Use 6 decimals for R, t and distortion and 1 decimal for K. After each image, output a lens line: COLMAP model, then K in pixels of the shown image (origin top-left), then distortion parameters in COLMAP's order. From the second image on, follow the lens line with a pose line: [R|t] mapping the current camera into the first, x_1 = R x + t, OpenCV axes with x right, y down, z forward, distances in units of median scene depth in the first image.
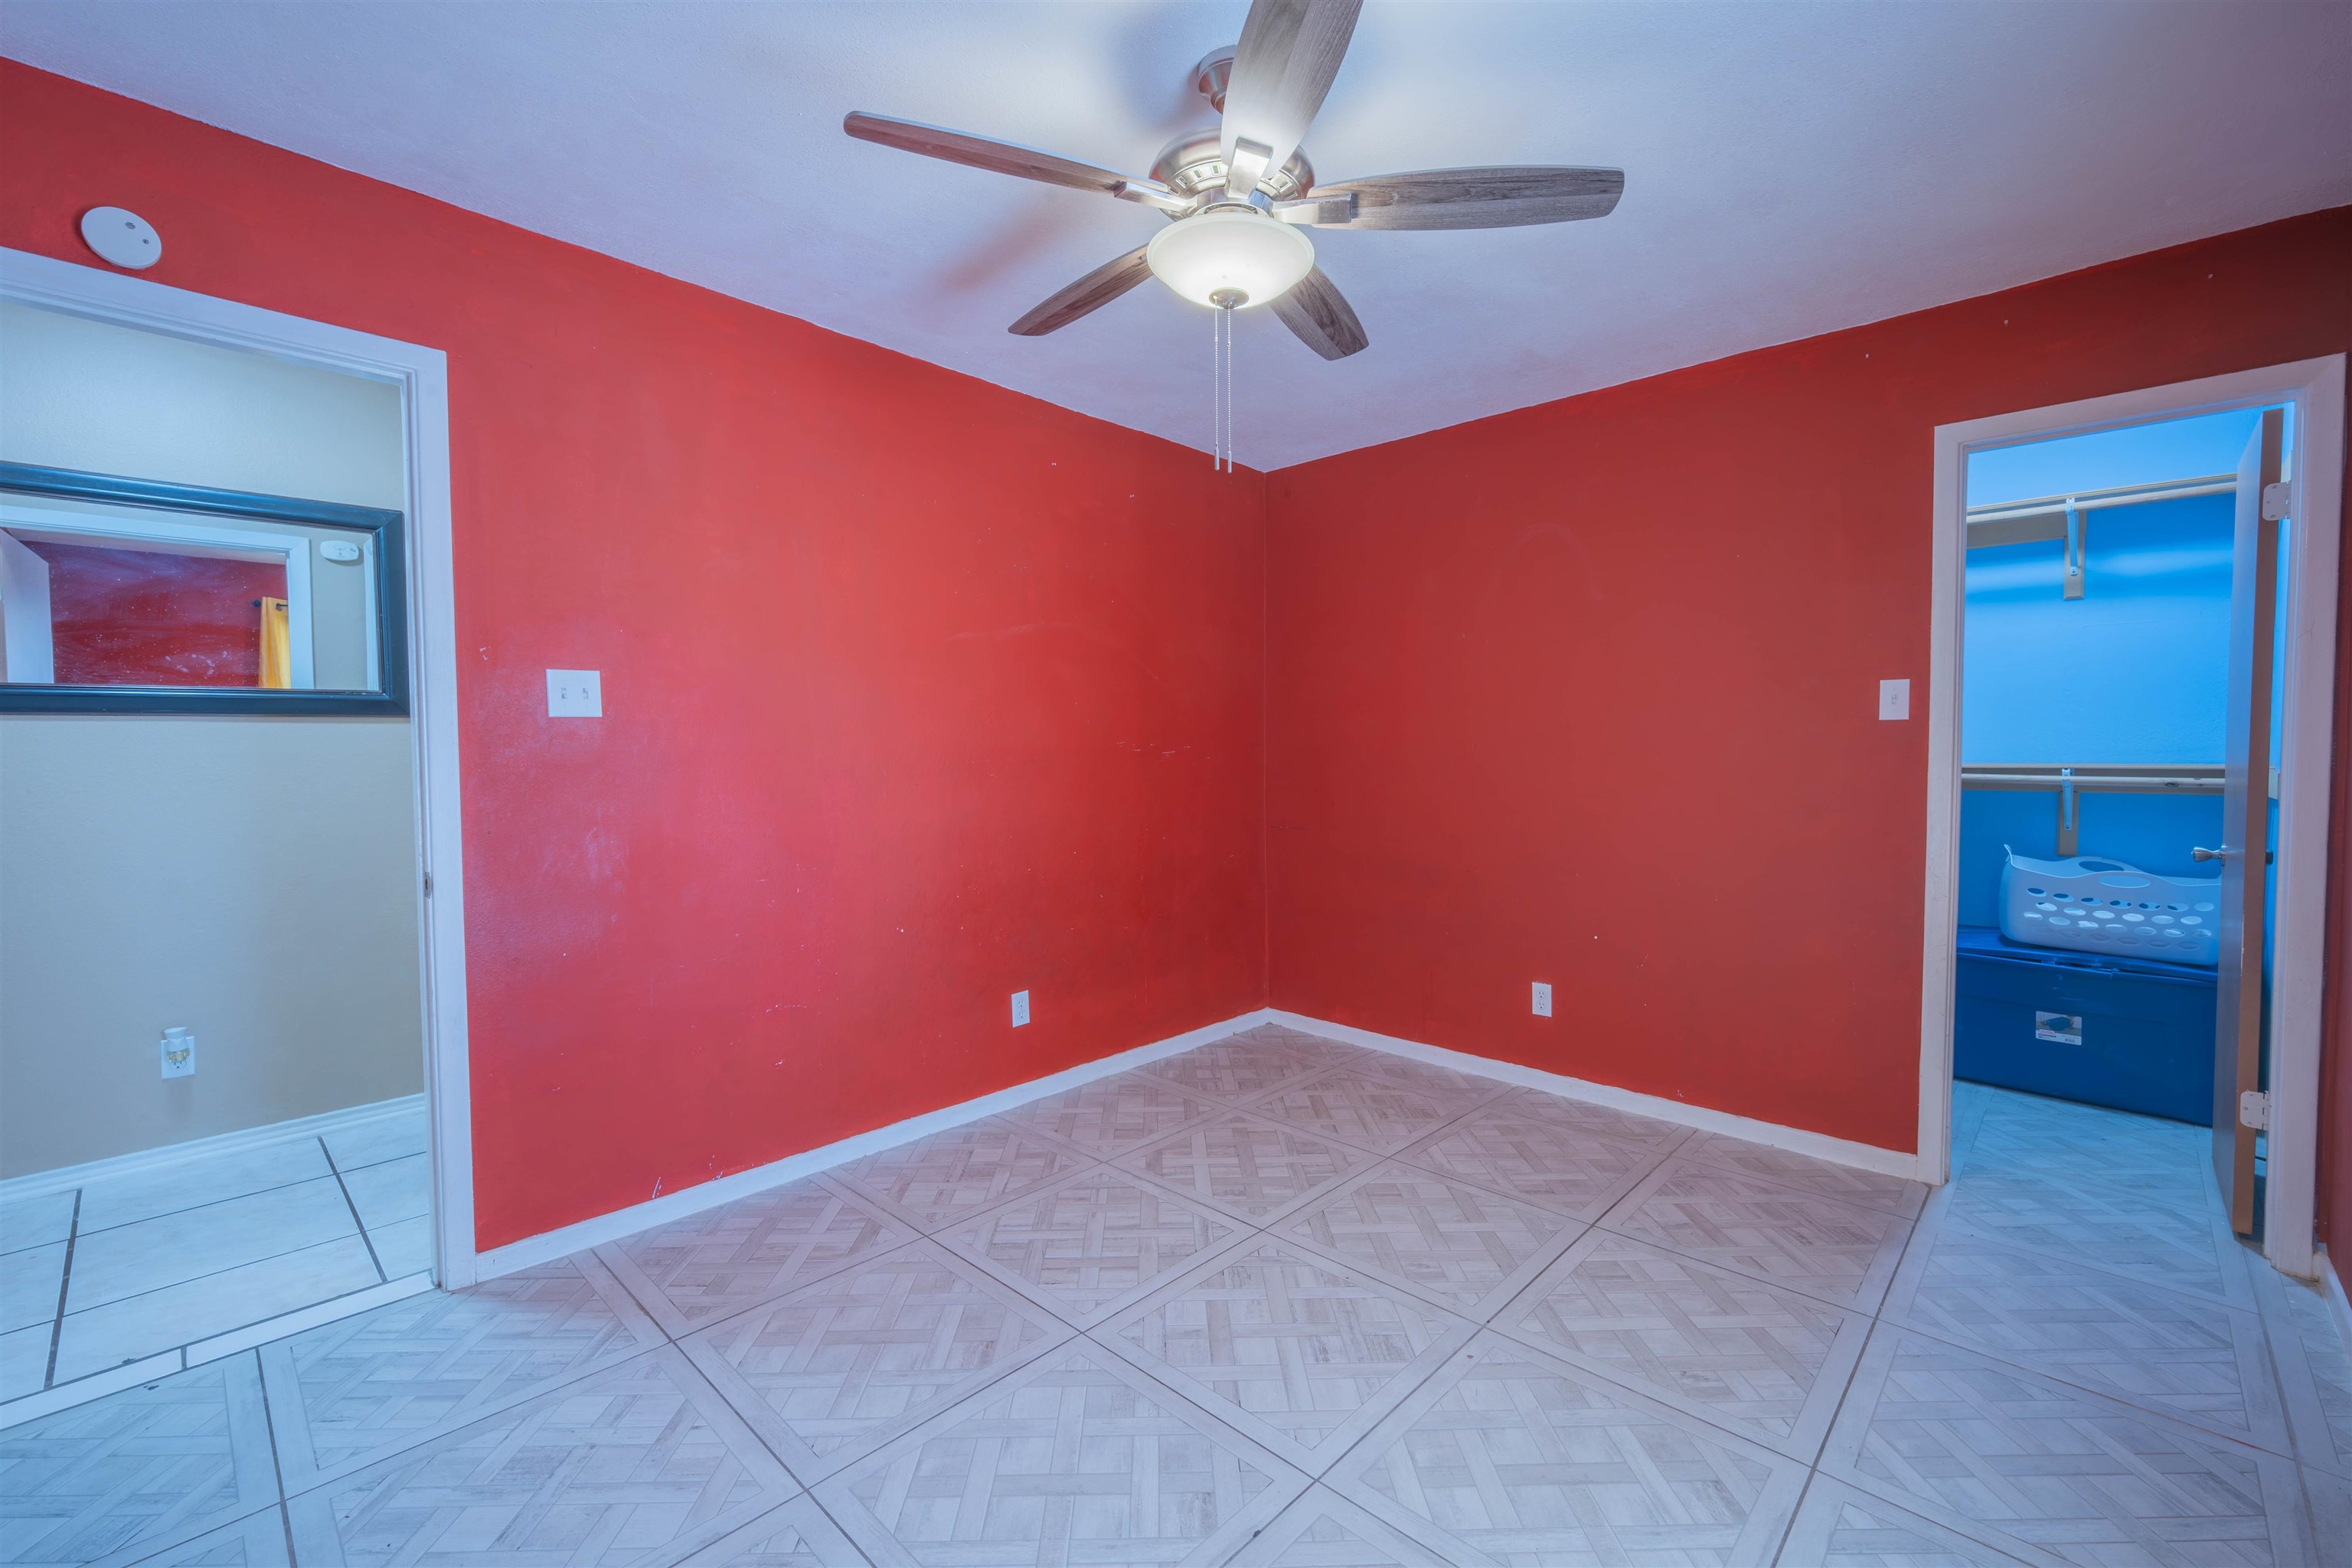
lens RADIAL K [[963.1, 0, 1173.6], [0, 963.1, 789.5], [0, 0, 1]] dist [0.000194, -0.000692]
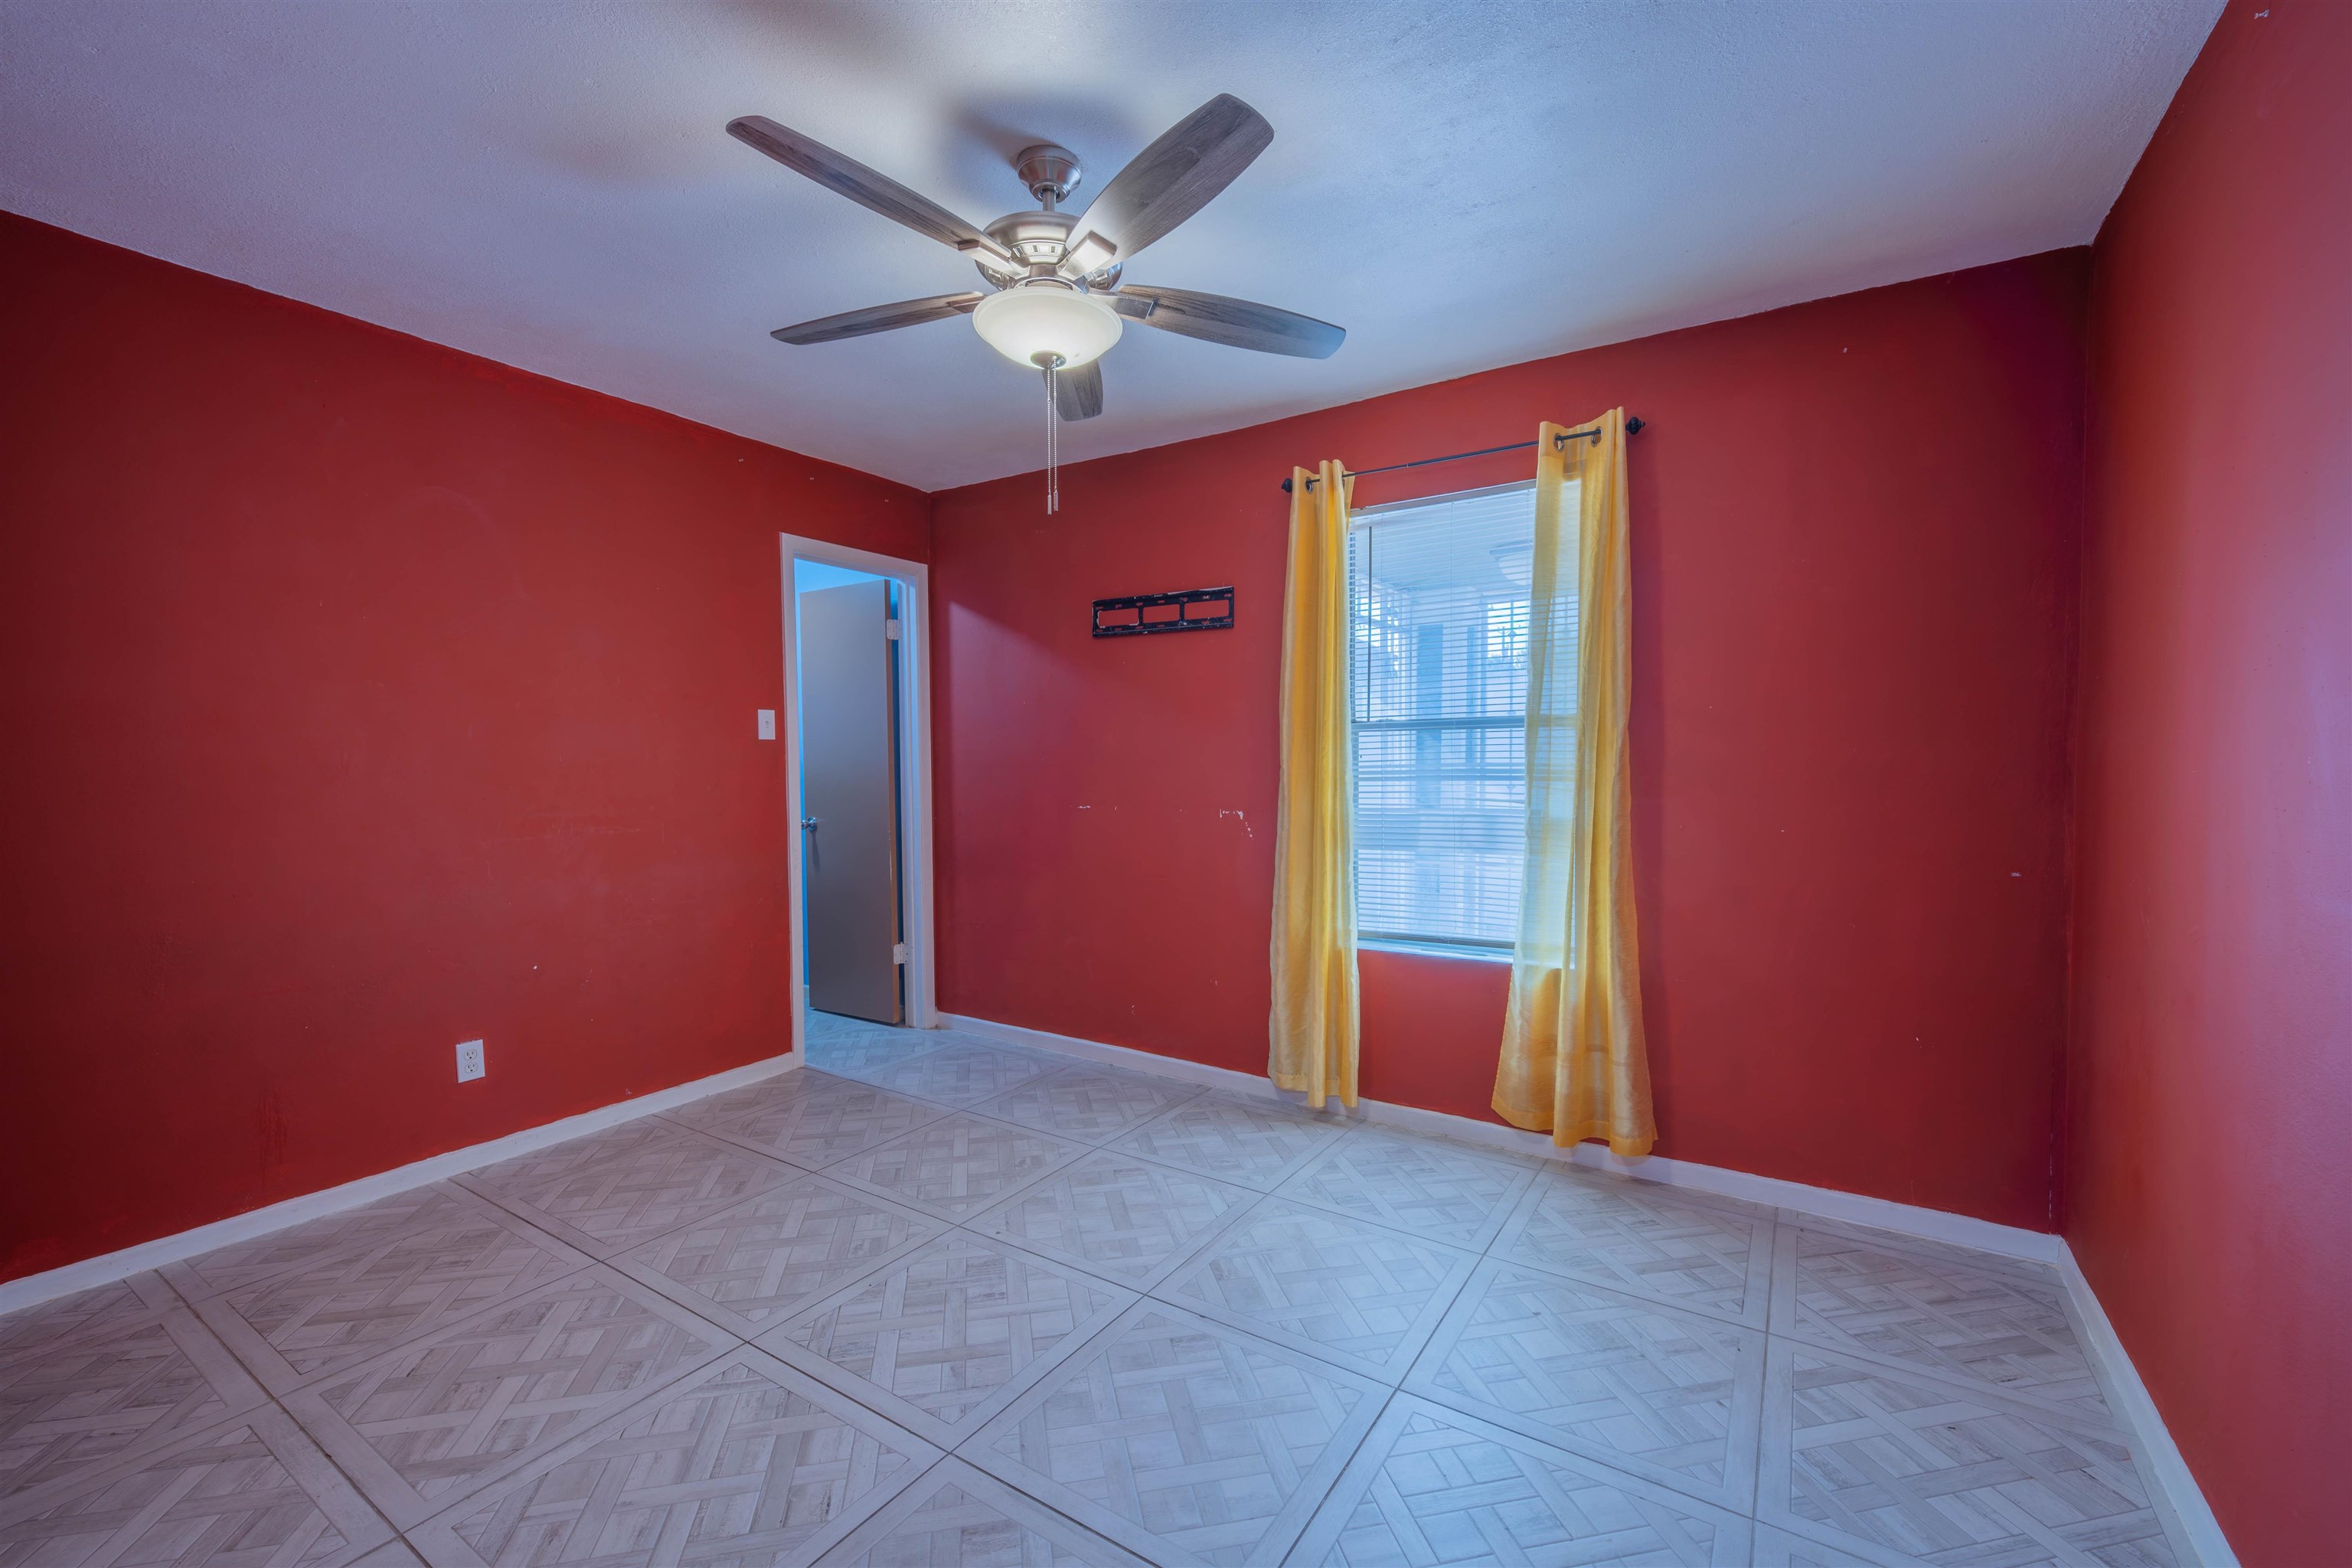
lens RADIAL K [[963.1, 0, 1173.6], [0, 963.1, 789.5], [0, 0, 1]] dist [0.000194, -0.000692]
pose [[-0.174043, -0.030310, 0.984271, -0.710194], [0.044746, 0.998250, 0.038652, -0.029639], [-0.983721, 0.050769, -0.172383, 0.696798]]
